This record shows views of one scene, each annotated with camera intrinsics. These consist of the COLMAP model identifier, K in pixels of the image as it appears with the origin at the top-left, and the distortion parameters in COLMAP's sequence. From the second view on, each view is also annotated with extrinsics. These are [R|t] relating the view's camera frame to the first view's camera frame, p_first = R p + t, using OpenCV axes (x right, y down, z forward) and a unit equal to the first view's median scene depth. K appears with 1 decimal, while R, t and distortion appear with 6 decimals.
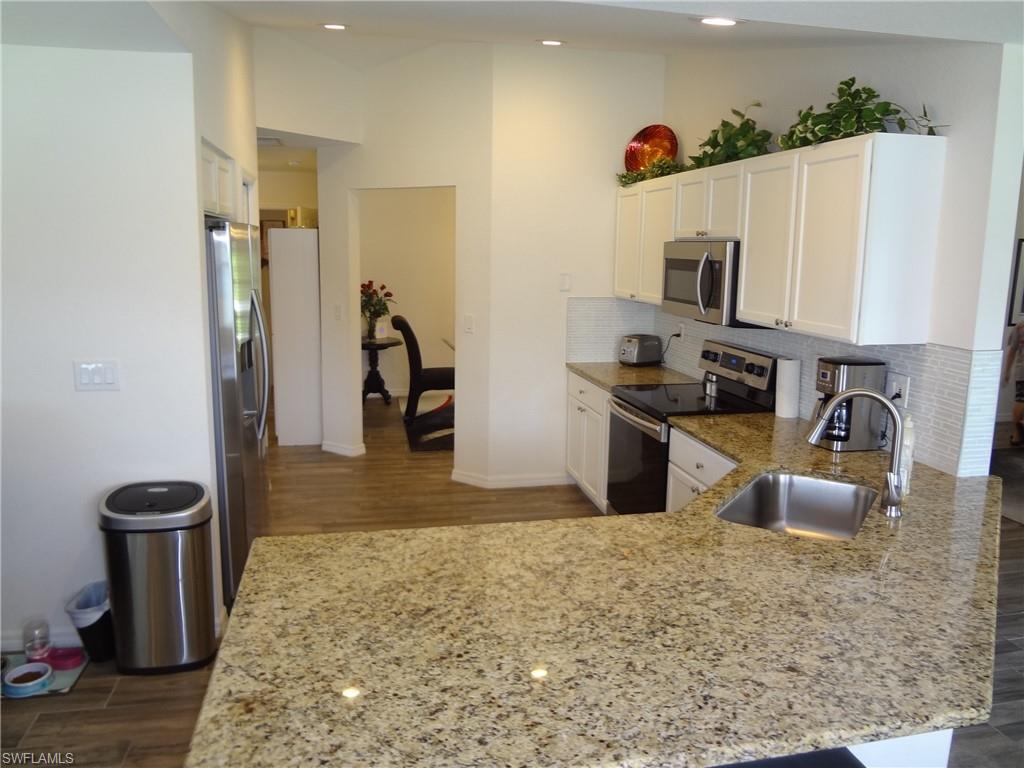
lens RADIAL K [[759.9, 0, 509.1], [0, 759.9, 379.2], [0, 0, 1]] dist [-0.057846, 0.020389]
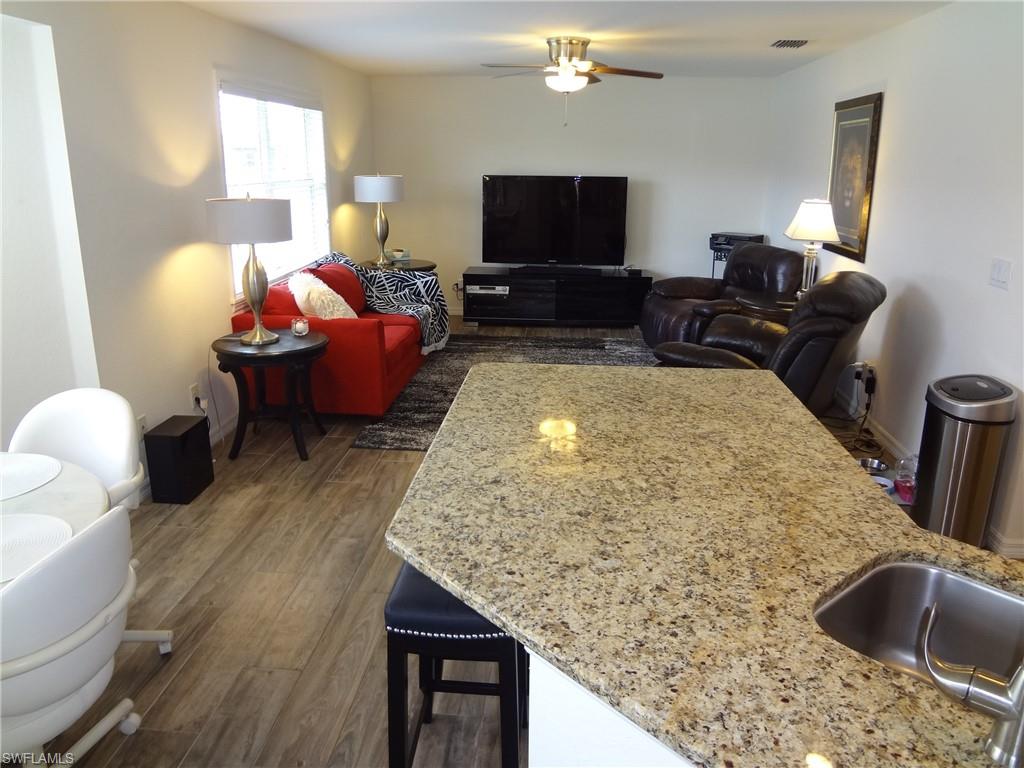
lens RADIAL K [[759.9, 0, 509.4], [0, 759.9, 385.4], [0, 0, 1]] dist [-0.057846, 0.020389]
pose [[-0.288497, 0.255690, -0.922709, 1.171474], [-0.168598, 0.935061, 0.311827, -0.111810], [0.942520, 0.245528, -0.226653, 1.014134]]
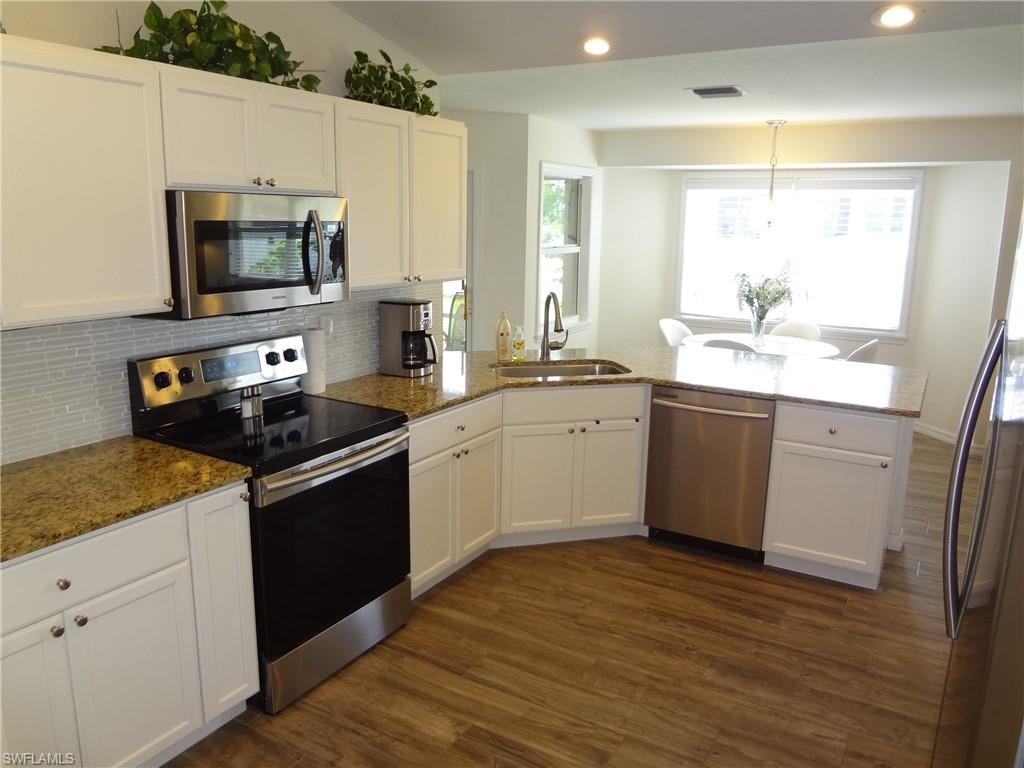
lens RADIAL K [[759.9, 0, 515.1], [0, 759.9, 381.4], [0, 0, 1]] dist [-0.057846, 0.020389]
pose [[-0.729731, -0.173074, 0.661467, -0.872437], [0.085198, 0.936875, 0.339125, -0.518385], [-0.678406, 0.303825, -0.668921, 2.986470]]
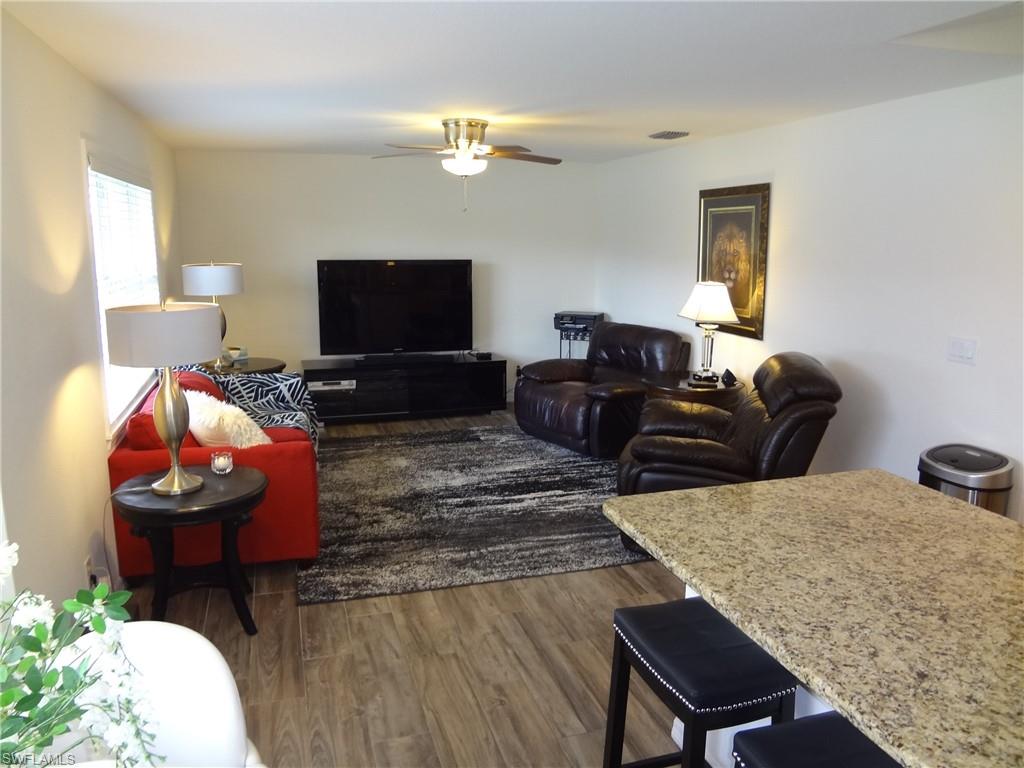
lens RADIAL K [[759.9, 0, 517.0], [0, 759.9, 386.1], [0, 0, 1]] dist [-0.057846, 0.020389]
pose [[0.092104, 0.177449, -0.979811, 0.967300], [-0.167444, 0.972741, 0.160429, -0.031729], [0.981570, 0.149287, 0.119306, 0.257961]]
